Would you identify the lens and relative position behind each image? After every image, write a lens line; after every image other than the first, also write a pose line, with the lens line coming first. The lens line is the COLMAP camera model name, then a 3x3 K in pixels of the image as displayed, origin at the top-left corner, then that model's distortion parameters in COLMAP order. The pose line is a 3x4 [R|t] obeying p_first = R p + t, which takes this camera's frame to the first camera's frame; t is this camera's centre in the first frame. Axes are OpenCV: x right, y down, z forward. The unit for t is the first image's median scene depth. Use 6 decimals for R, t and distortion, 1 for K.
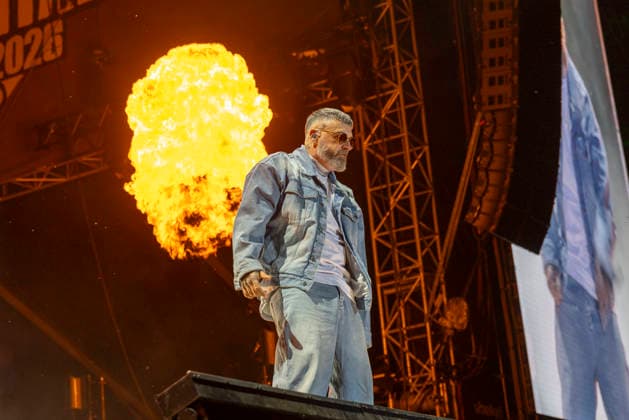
lens RADIAL K [[2040.1, 0, 314.5], [0, 2040.1, 210.0], [0, 0, 1]] dist [-0.067549, 1.185769]
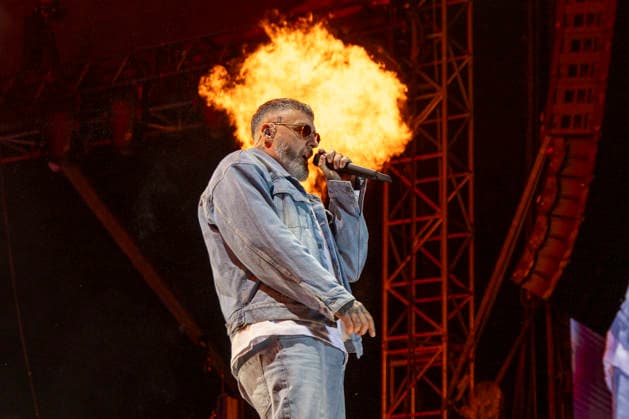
lens RADIAL K [[2040.1, 0, 314.5], [0, 2040.1, 209.5], [0, 0, 1]] dist [-0.067549, 1.185769]
pose [[0.993409, 0.113143, -0.018359, 0.013704], [-0.113316, 0.993521, -0.008677, -0.005494], [0.017258, 0.010701, 0.999794, 0.259856]]
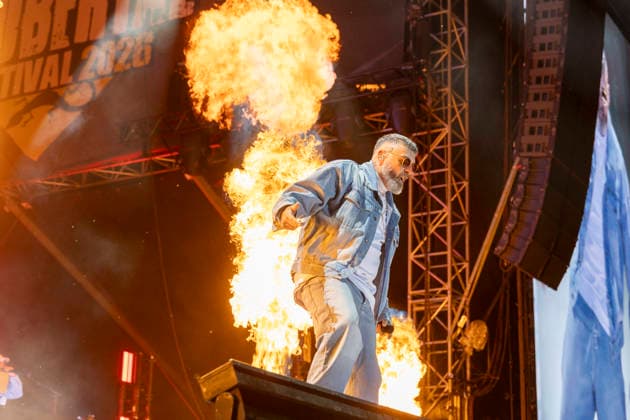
lens RADIAL K [[2043.4, 0, 315.0], [0, 2043.4, 210.0], [0, 0, 1]] dist [-0.067549, 1.185769]
pose [[0.993351, 0.114022, -0.015881, -0.007736], [-0.114245, 0.993355, -0.013932, 0.008681], [0.014187, 0.015654, 0.999777, -0.111388]]
